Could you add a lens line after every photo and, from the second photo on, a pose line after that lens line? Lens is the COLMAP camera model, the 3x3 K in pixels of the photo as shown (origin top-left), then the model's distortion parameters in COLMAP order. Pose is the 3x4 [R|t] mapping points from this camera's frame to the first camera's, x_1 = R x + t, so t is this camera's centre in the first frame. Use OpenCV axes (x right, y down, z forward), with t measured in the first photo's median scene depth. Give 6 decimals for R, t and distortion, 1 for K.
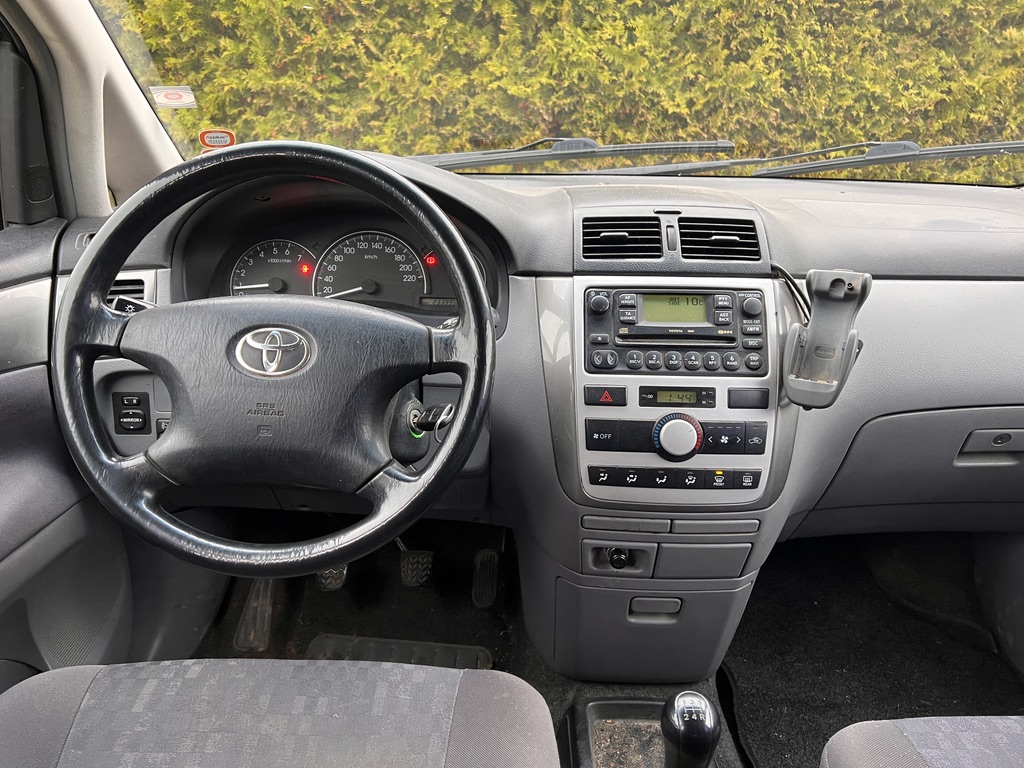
lens RADIAL K [[775.0, 0, 512.0], [0, 775.0, 384.0], [0, 0, 1]] dist [0.071219, -0.088389]
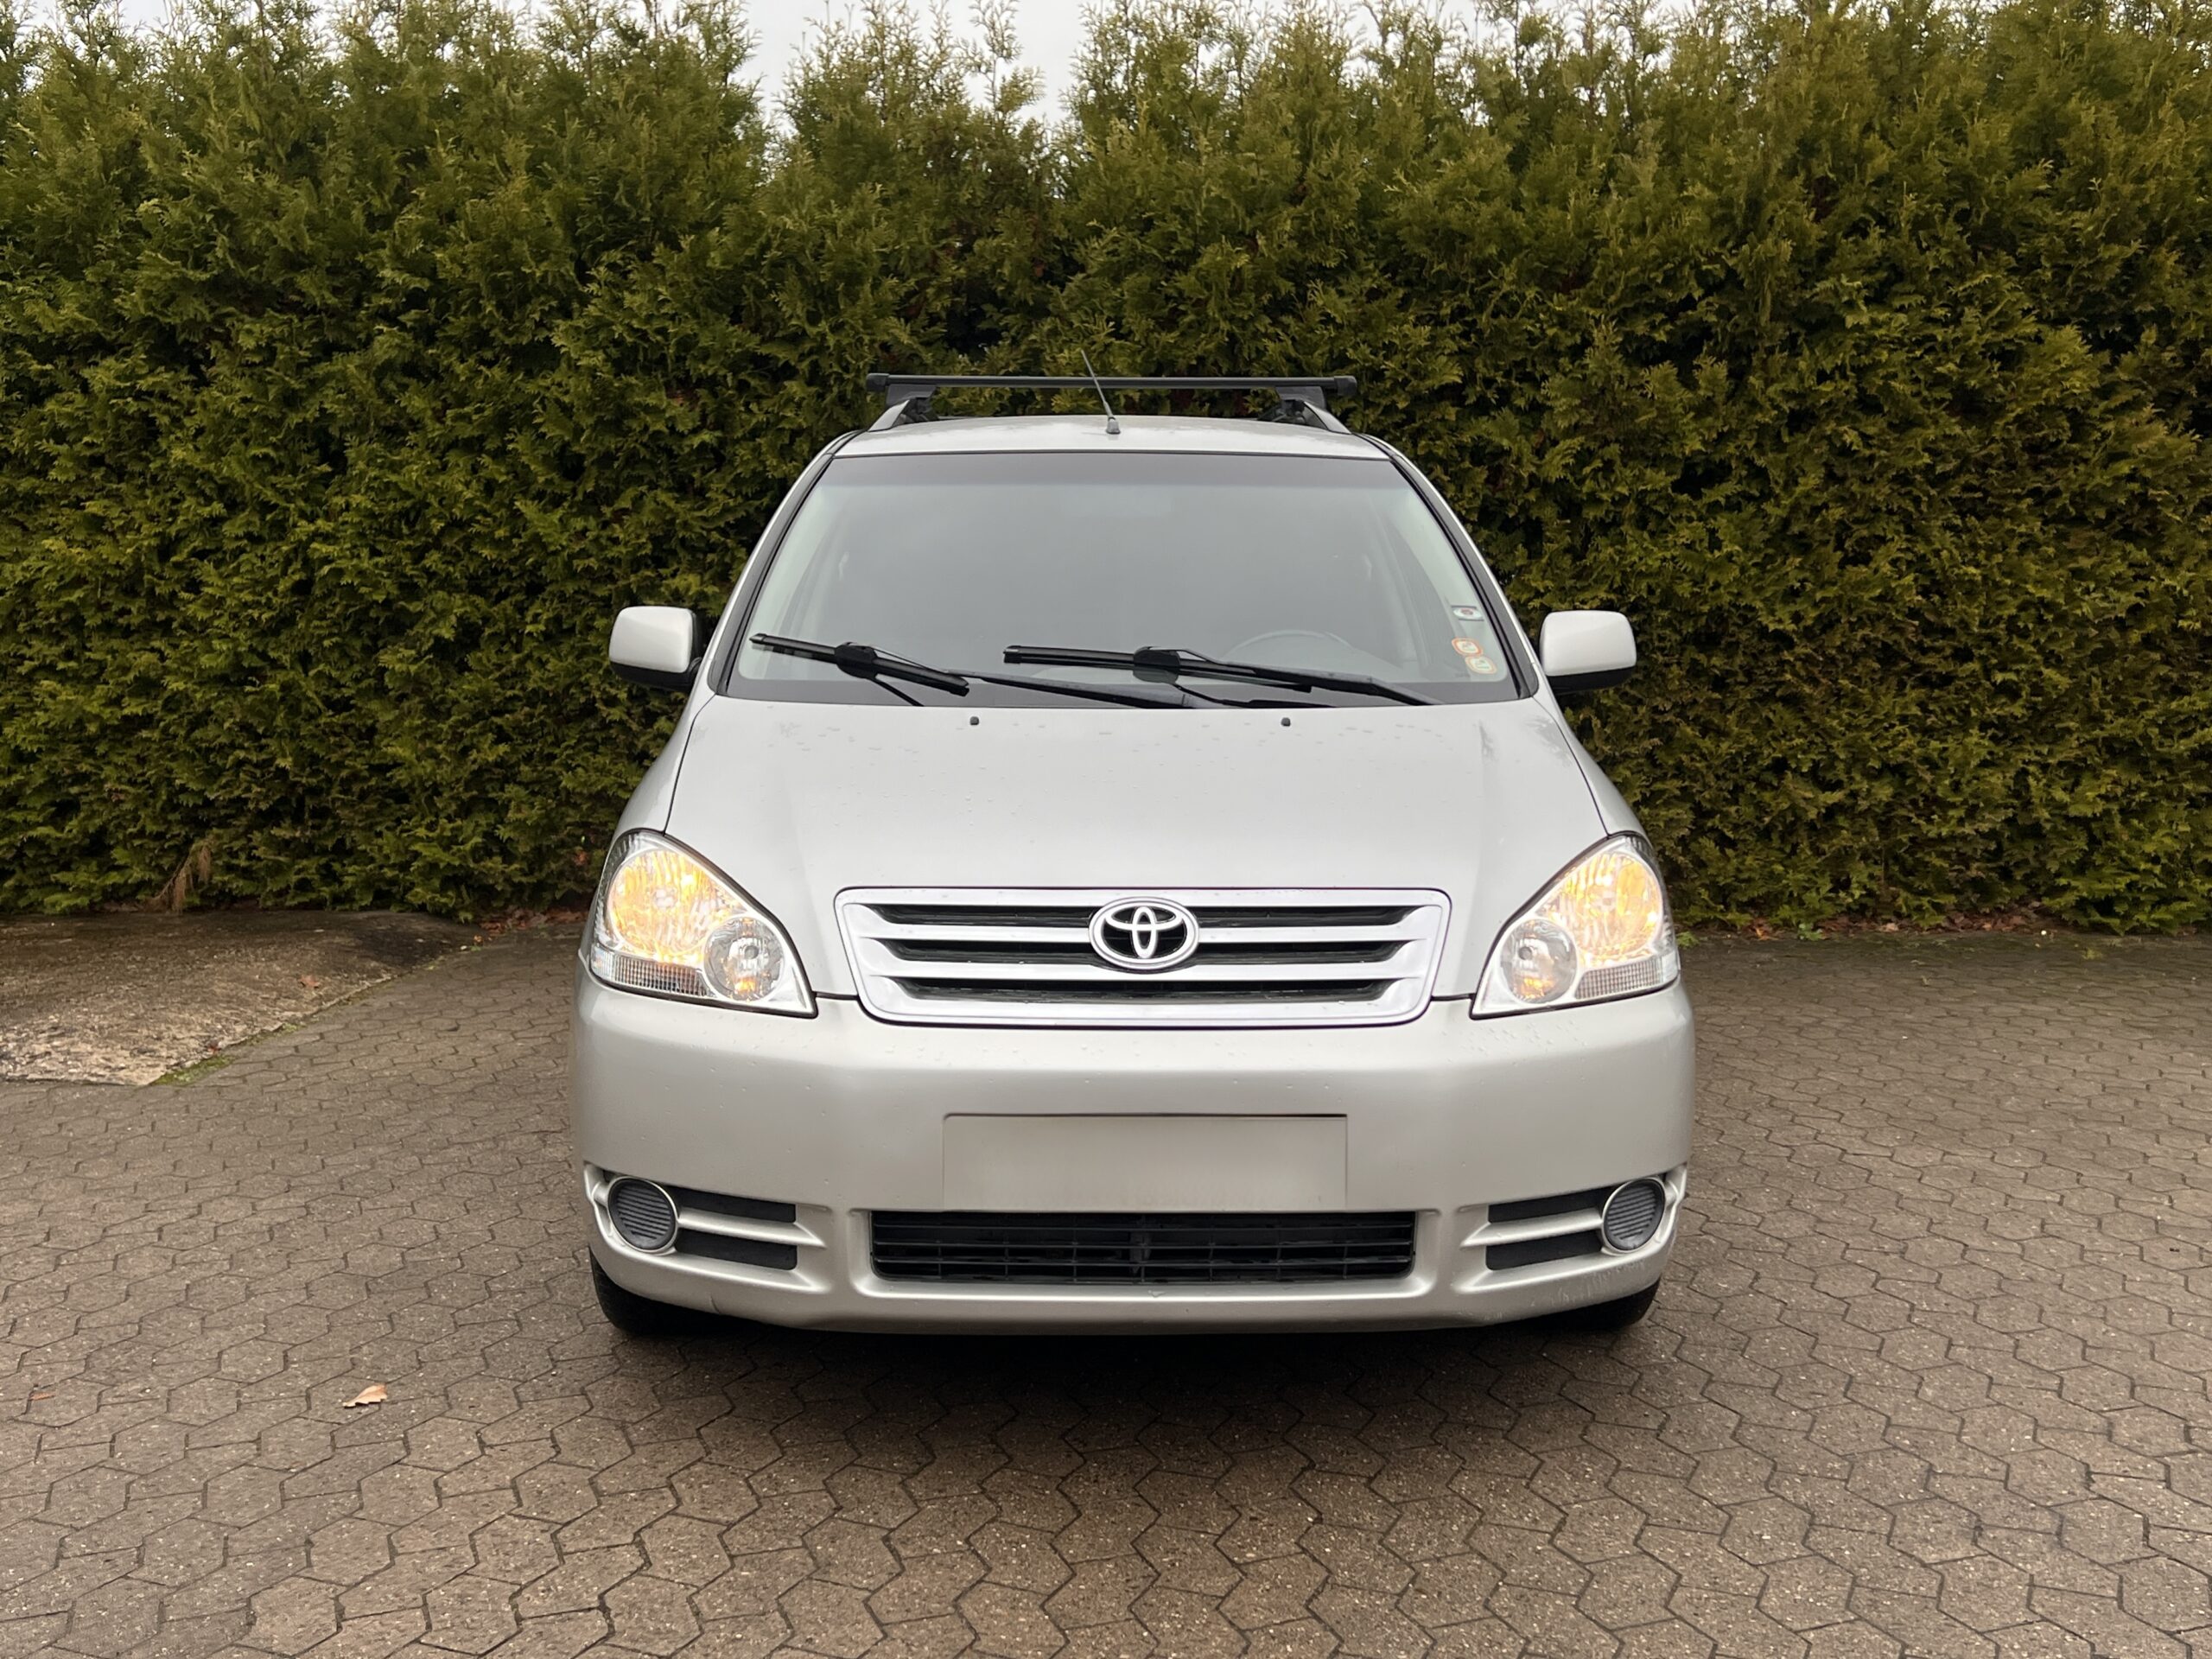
lens RADIAL K [[2340.1, 0, 1096.8], [0, 2340.1, 861.8], [0, 0, 1]] dist [0.098206, -0.200539]
pose [[0.998538, -0.022749, -0.049041, -1.472515], [0.009731, 0.967969, -0.250882, 1.875060], [0.053178, 0.250038, 0.966775, -5.089209]]
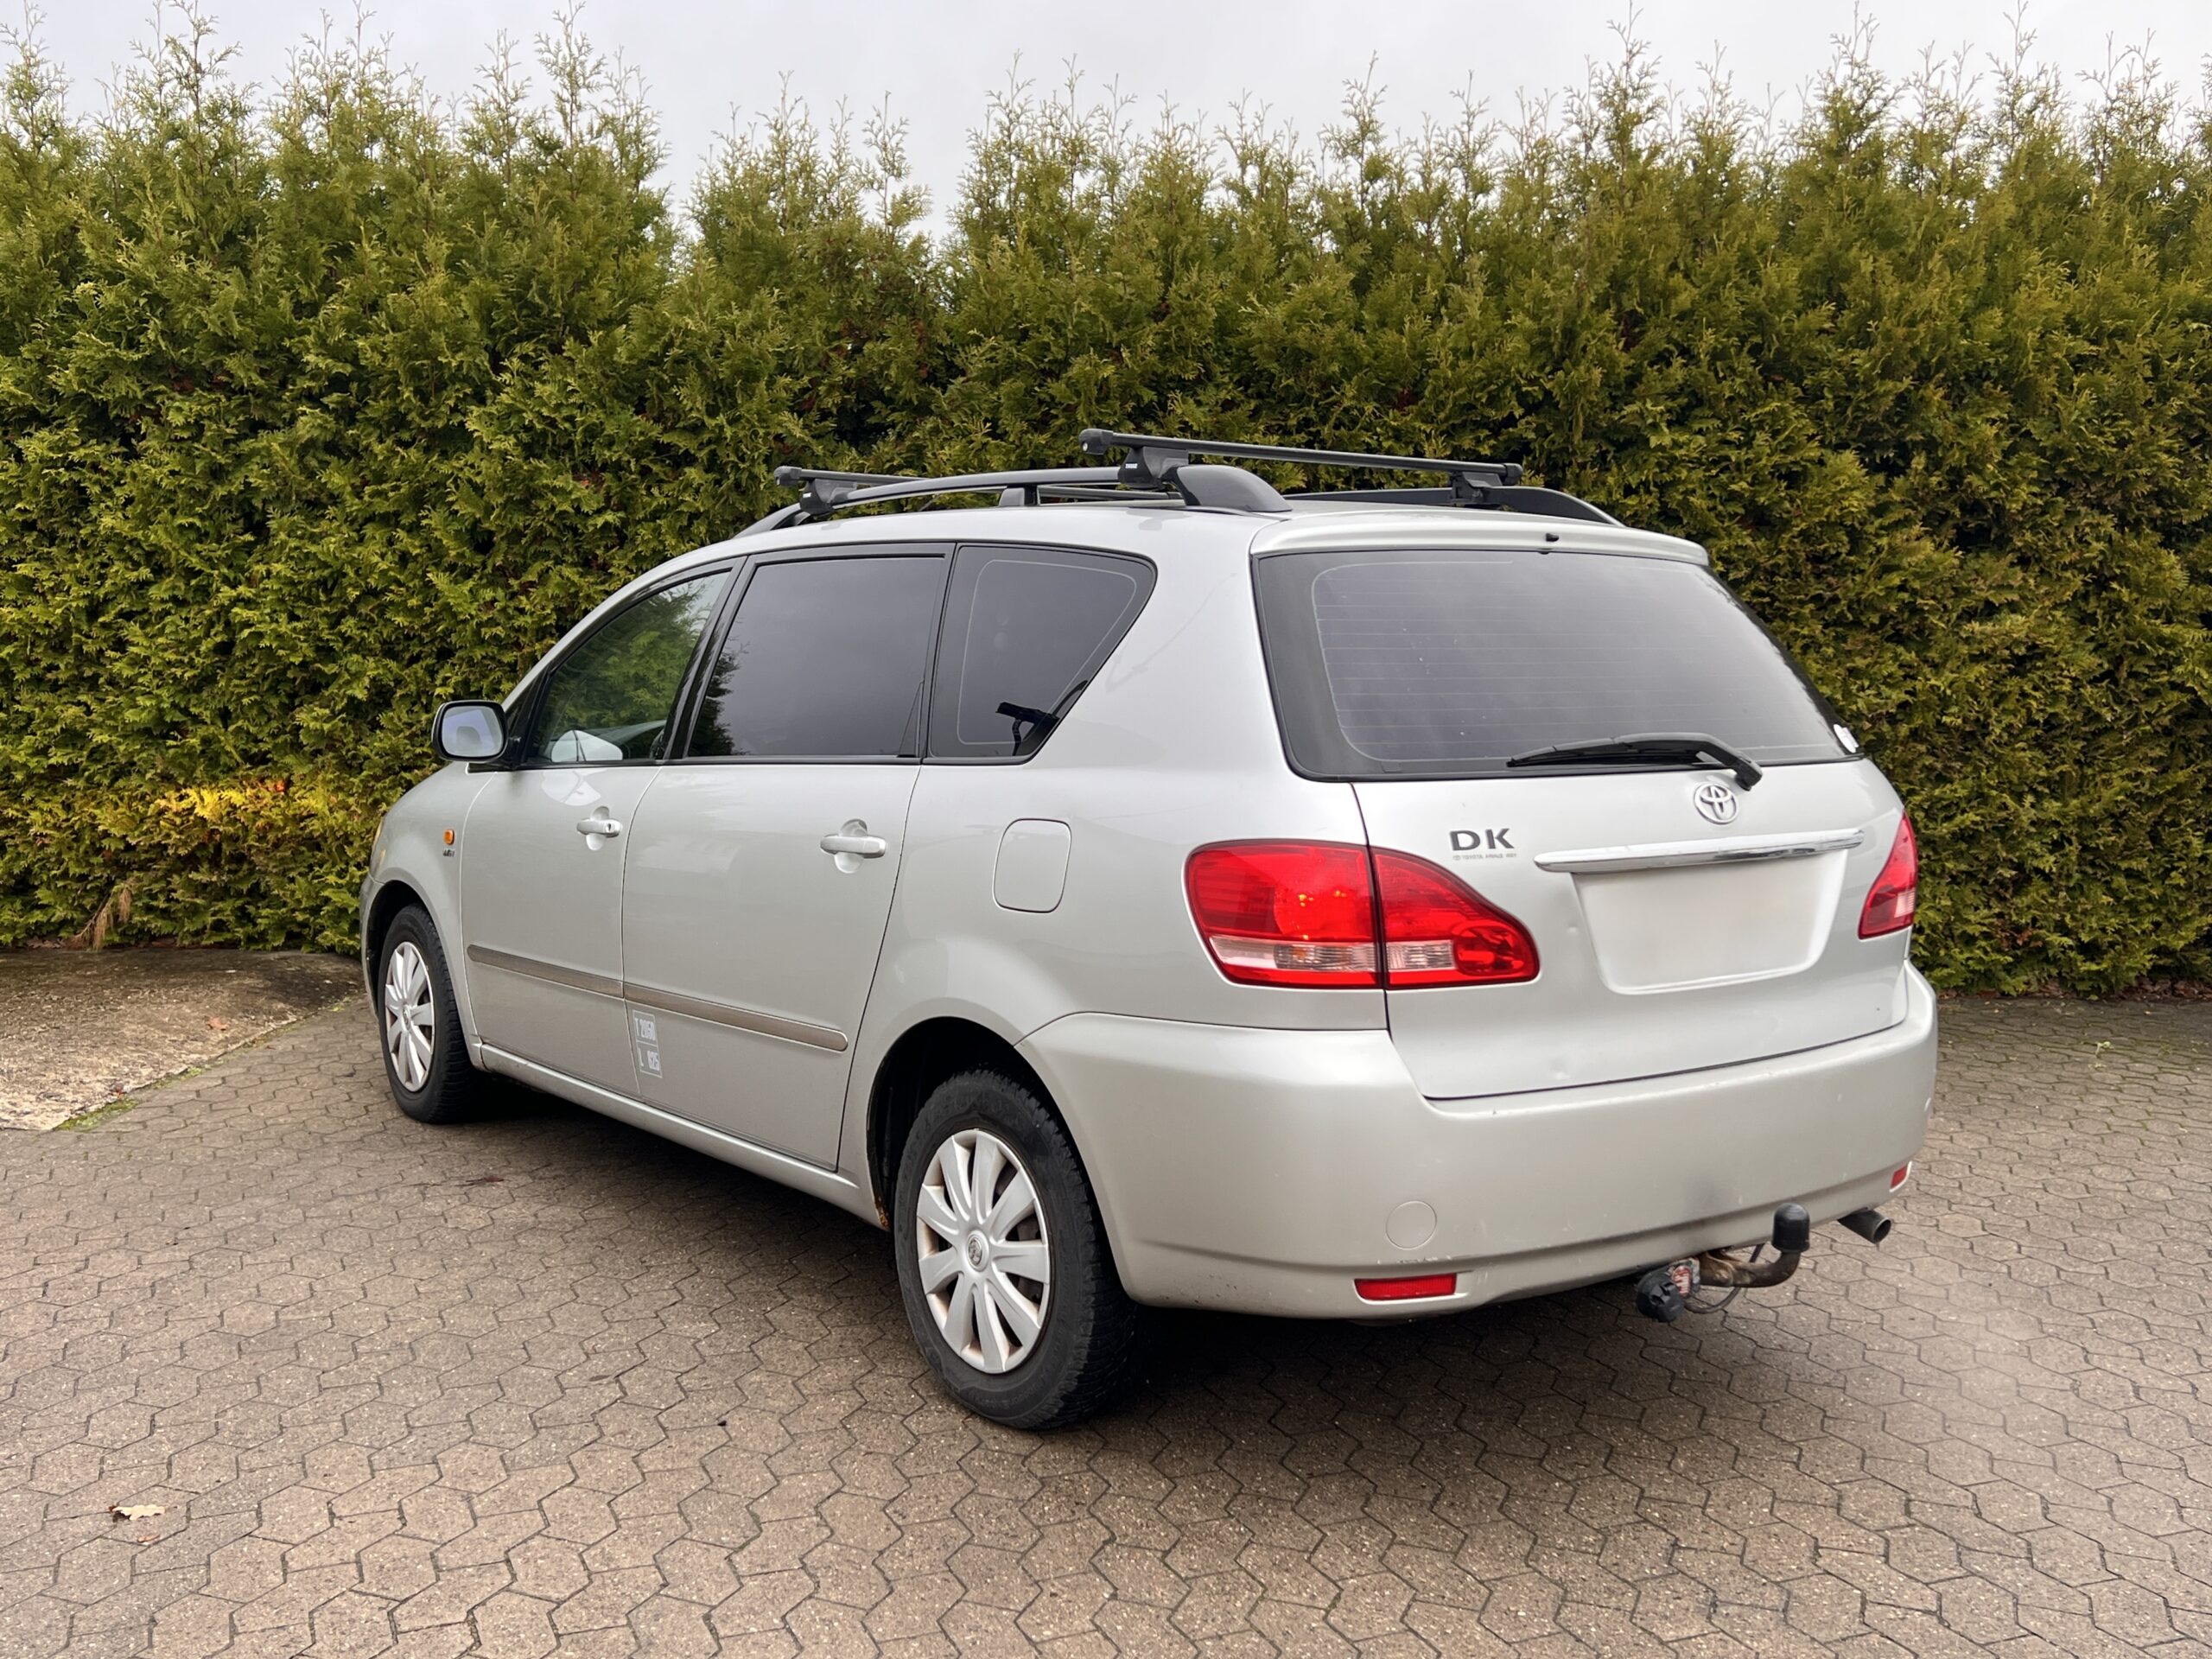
lens RADIAL K [[2151.8, 0, 1105.3], [0, 2151.8, 844.6], [0, 0, 1]] dist [0.073618, -0.119465]
pose [[0.999979, -0.005983, 0.002621, -1.349346], [0.006465, 0.963748, -0.266734, 1.707502], [-0.000930, 0.266745, 0.963767, -5.106413]]
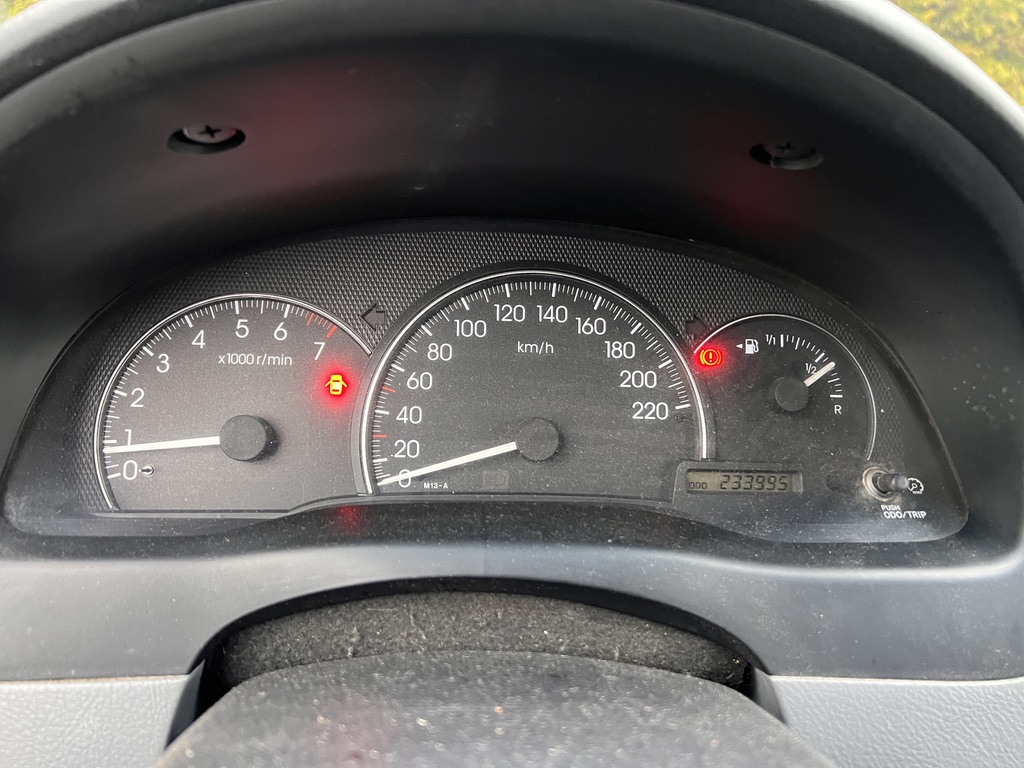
lens RADIAL K [[772.4, 0, 518.0], [0, 772.4, 392.9], [0, 0, 1]] dist [0.049489, -0.049432]
pose [[0.995923, -0.002409, 0.090174, -0.271074], [0.004680, 0.999677, -0.024982, -0.167930], [-0.090085, 0.025302, 0.995613, 0.829928]]
